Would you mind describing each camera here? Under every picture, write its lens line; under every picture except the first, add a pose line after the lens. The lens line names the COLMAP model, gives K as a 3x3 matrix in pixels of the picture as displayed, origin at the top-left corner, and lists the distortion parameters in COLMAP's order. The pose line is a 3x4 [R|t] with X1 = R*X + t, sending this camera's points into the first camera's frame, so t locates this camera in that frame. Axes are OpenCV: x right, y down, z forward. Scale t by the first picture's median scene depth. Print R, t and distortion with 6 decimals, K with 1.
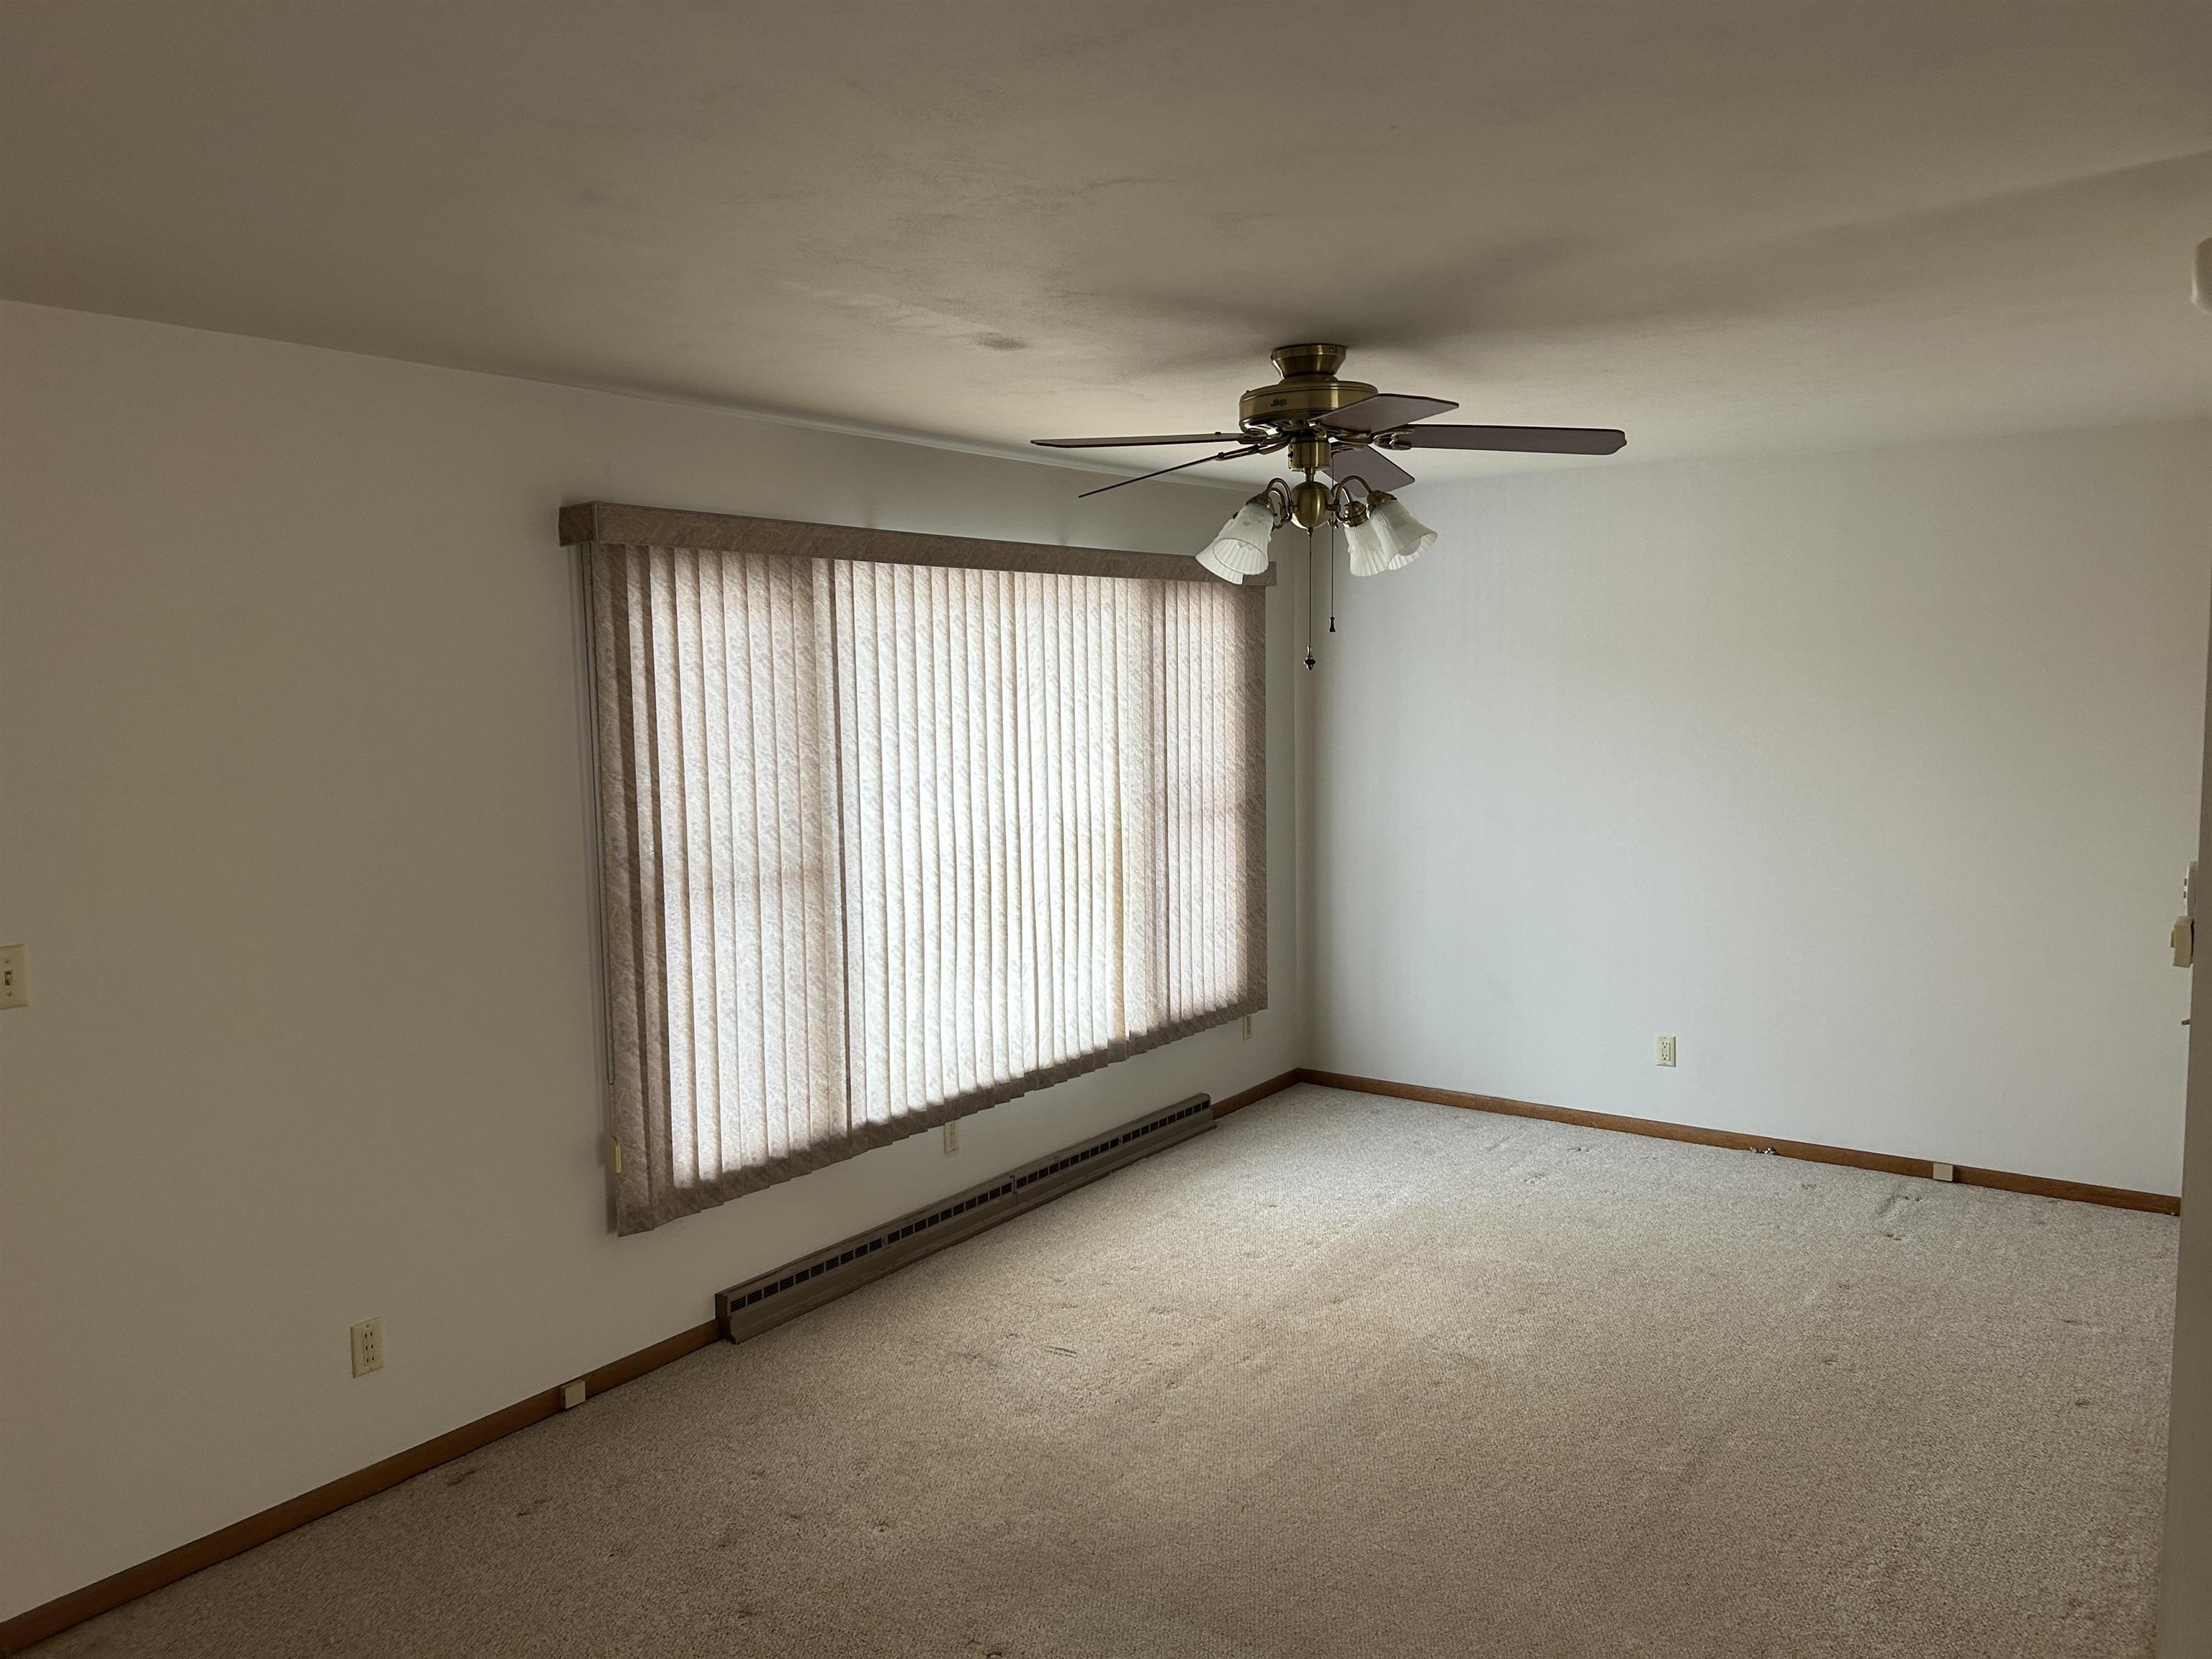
lens RADIAL K [[1668.9, 0, 1114.0], [0, 1668.9, 825.0], [0, 0, 1]] dist [0.049666, -0.009573]
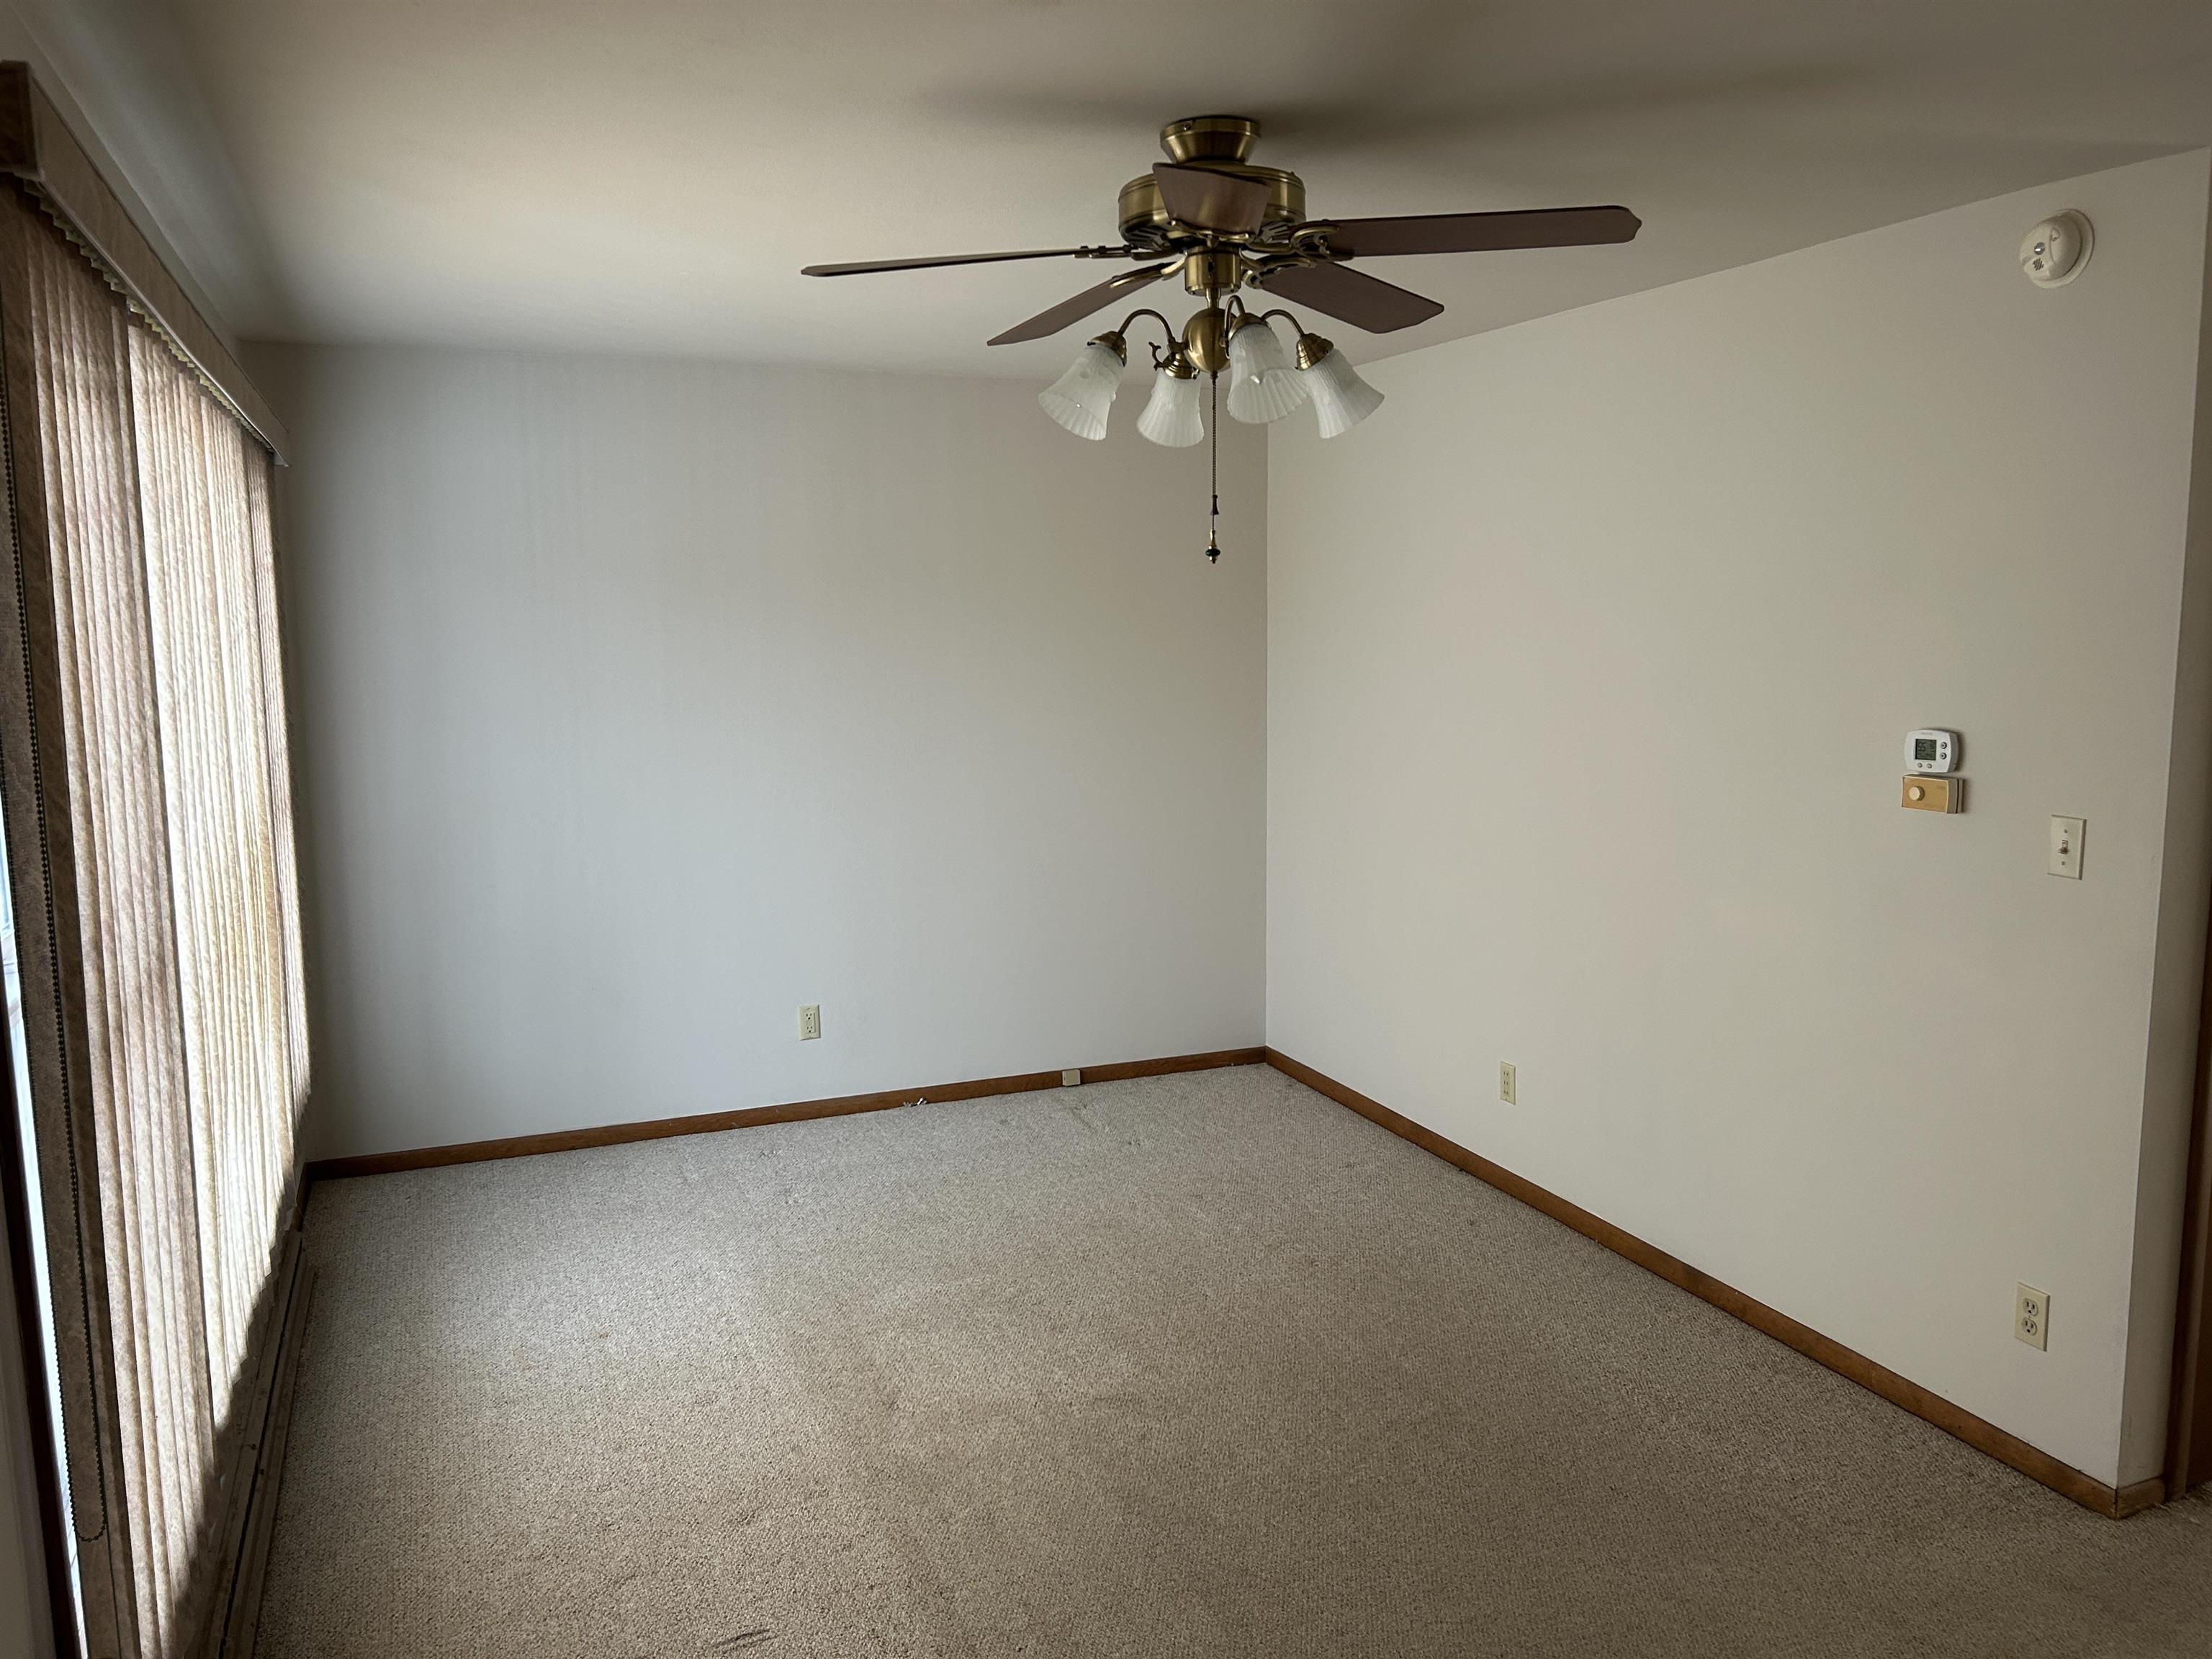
lens RADIAL K [[1668.9, 0, 1106.6], [0, 1668.9, 828.5], [0, 0, 1]] dist [0.049666, -0.009573]
pose [[0.548763, -0.102615, 0.829656, -0.351171], [0.083685, 0.994196, 0.067614, -0.018545], [-0.831779, 0.032326, 0.554166, 0.401132]]
